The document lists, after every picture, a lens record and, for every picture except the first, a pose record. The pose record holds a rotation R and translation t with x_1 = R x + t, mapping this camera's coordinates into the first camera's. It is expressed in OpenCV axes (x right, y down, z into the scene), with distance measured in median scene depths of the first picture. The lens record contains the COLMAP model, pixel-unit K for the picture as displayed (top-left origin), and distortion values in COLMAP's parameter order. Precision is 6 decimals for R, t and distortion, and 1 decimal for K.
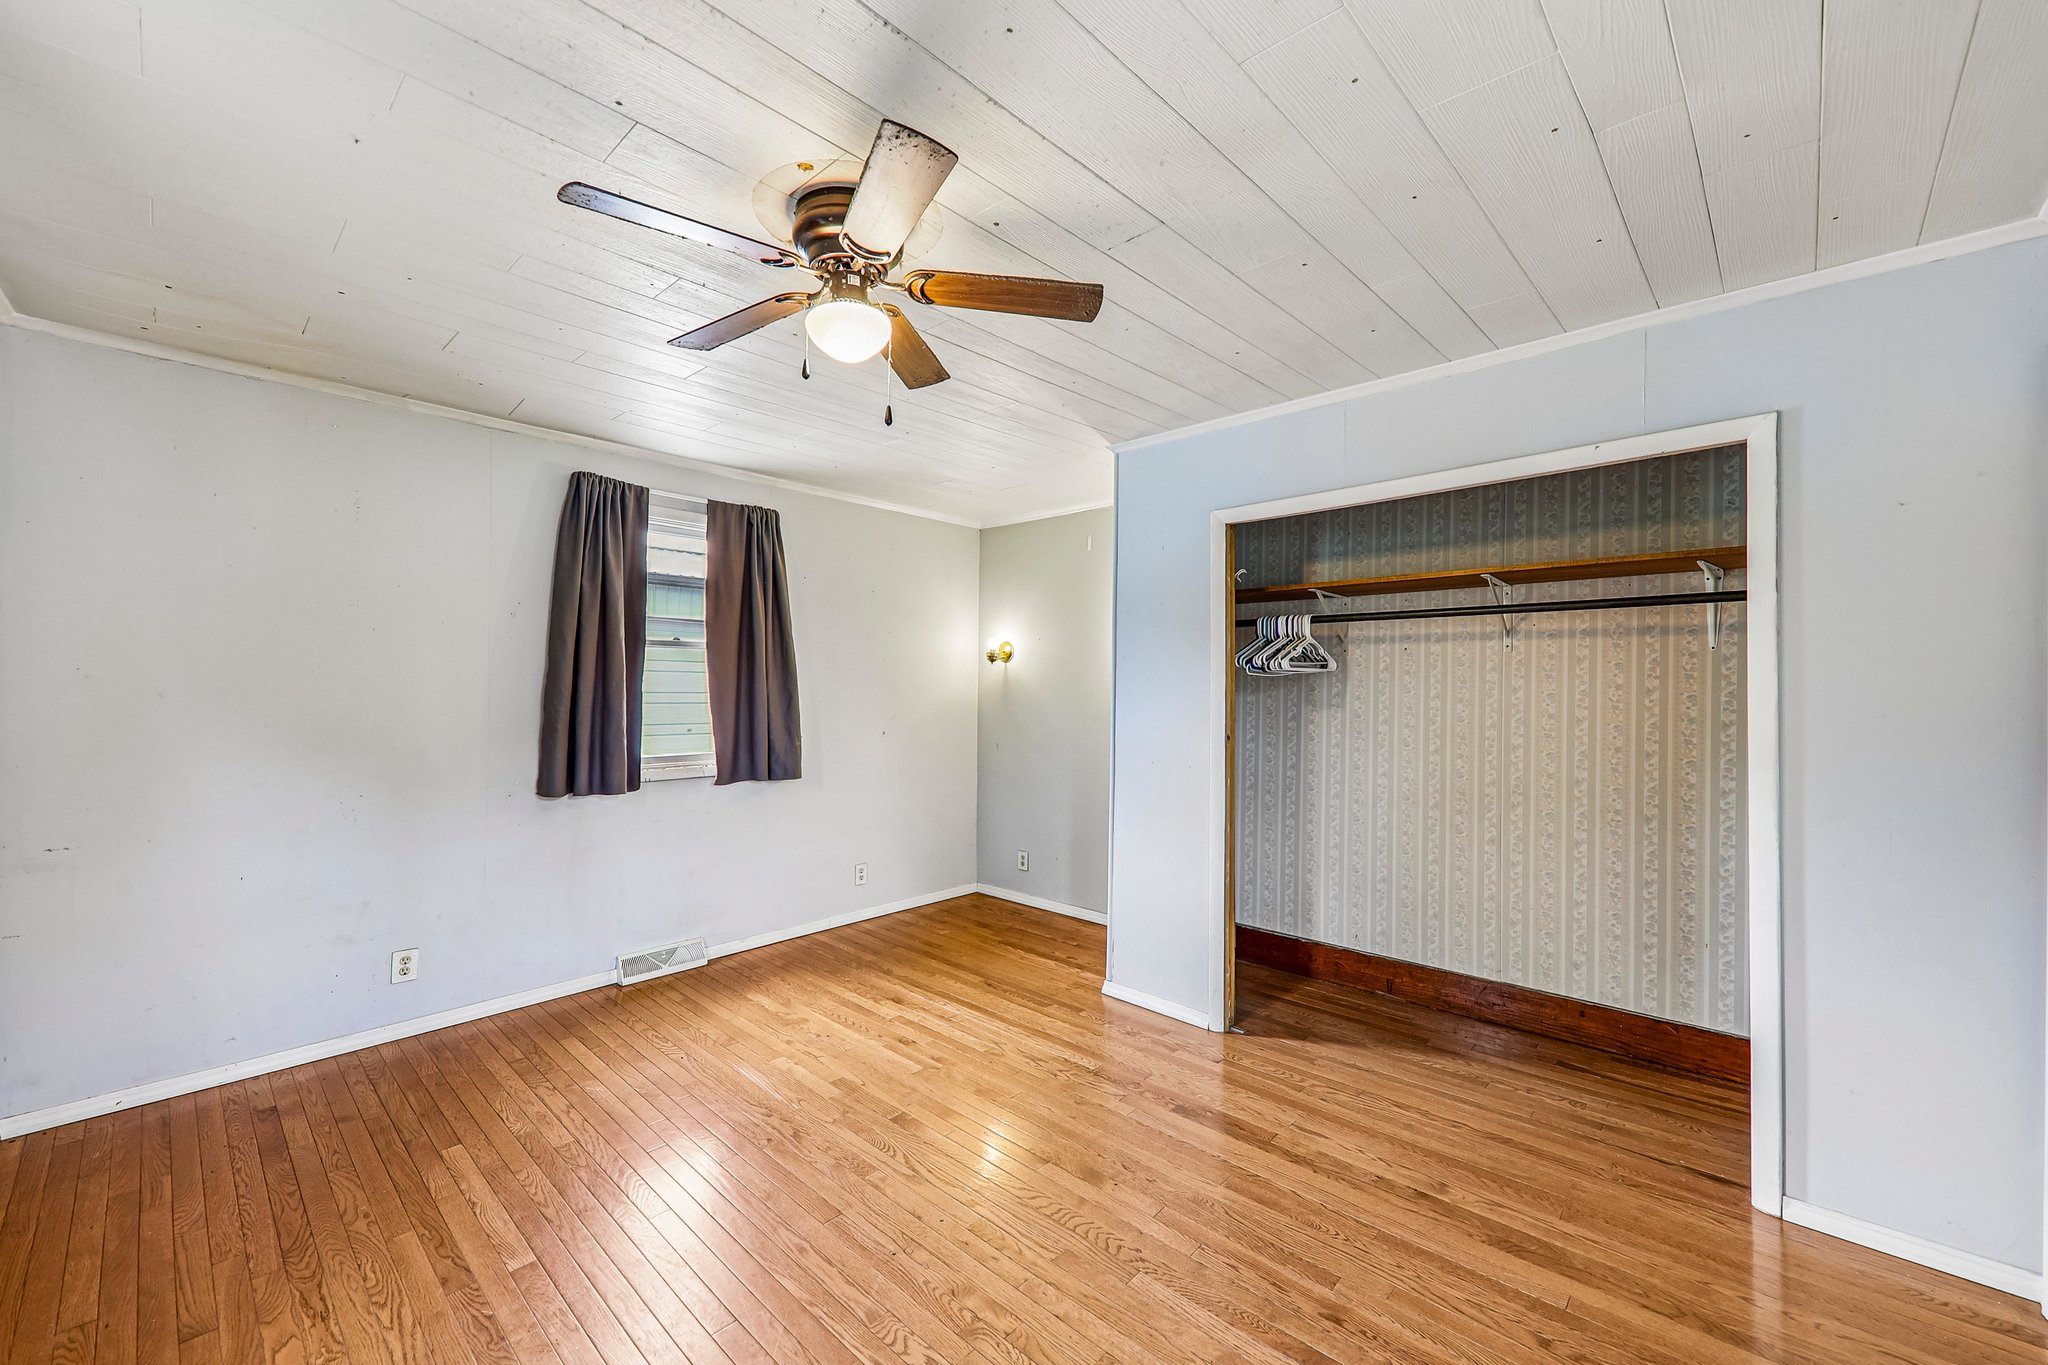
lens RADIAL K [[821.7, 0, 957.1], [0, 821.7, 671.5], [0, 0, 1]] dist [0.000634, -0.000532]
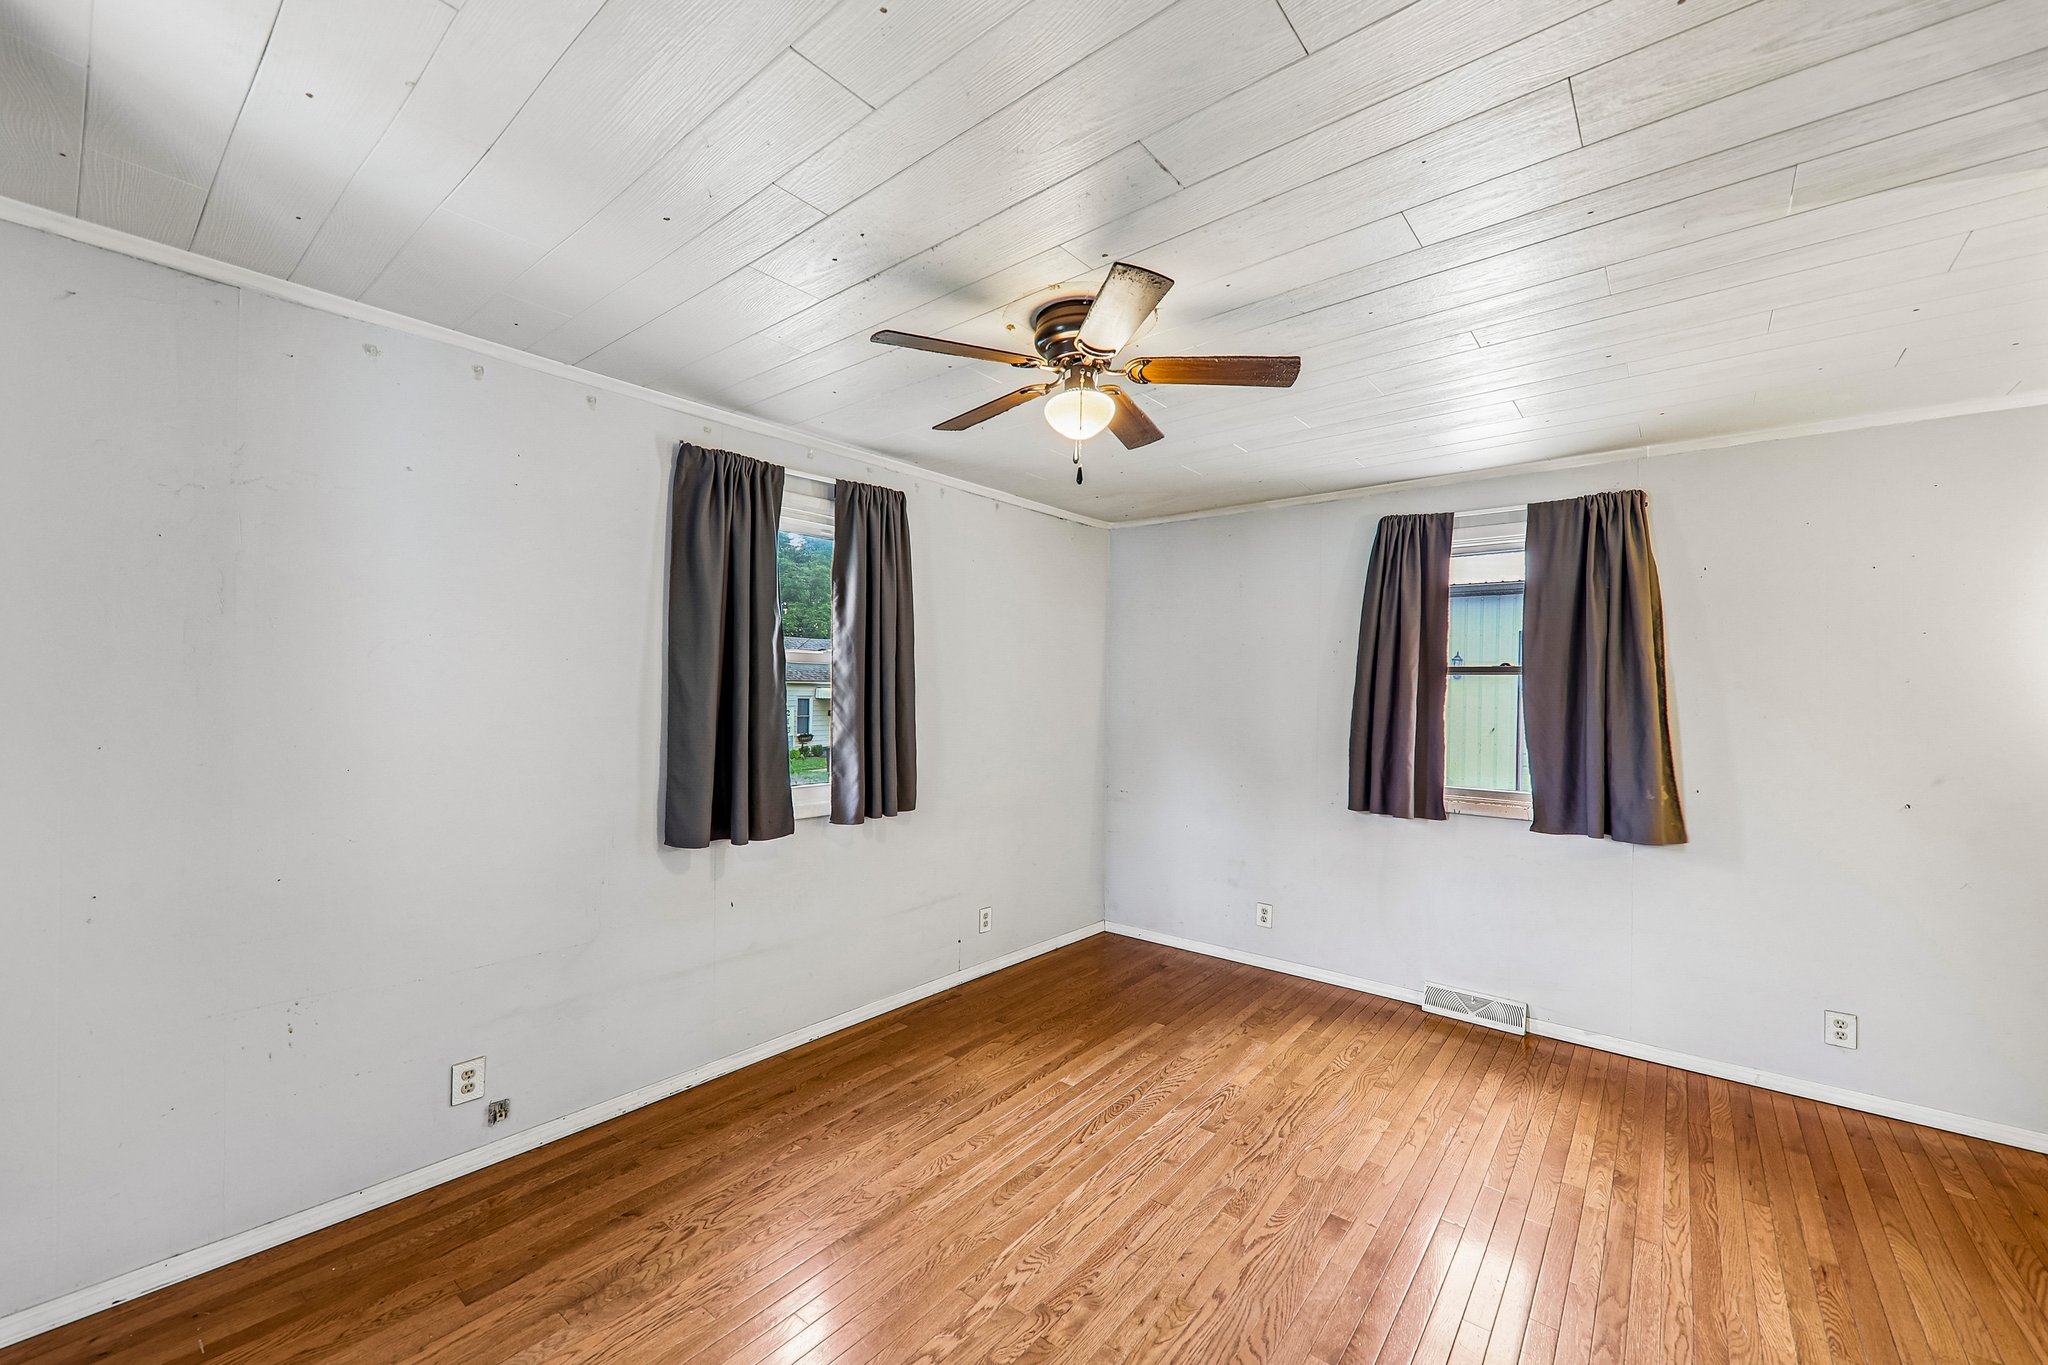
lens RADIAL K [[771.0, 0, 1032.9], [0, 771.0, 684.9], [0, 0, 1]] dist [0.013459, -0.006194]
pose [[0.110998, -0.019886, -0.993622, 0.577681], [-0.002881, 0.999789, -0.020332, 0.002674], [0.993816, 0.005120, 0.110917, 0.482508]]
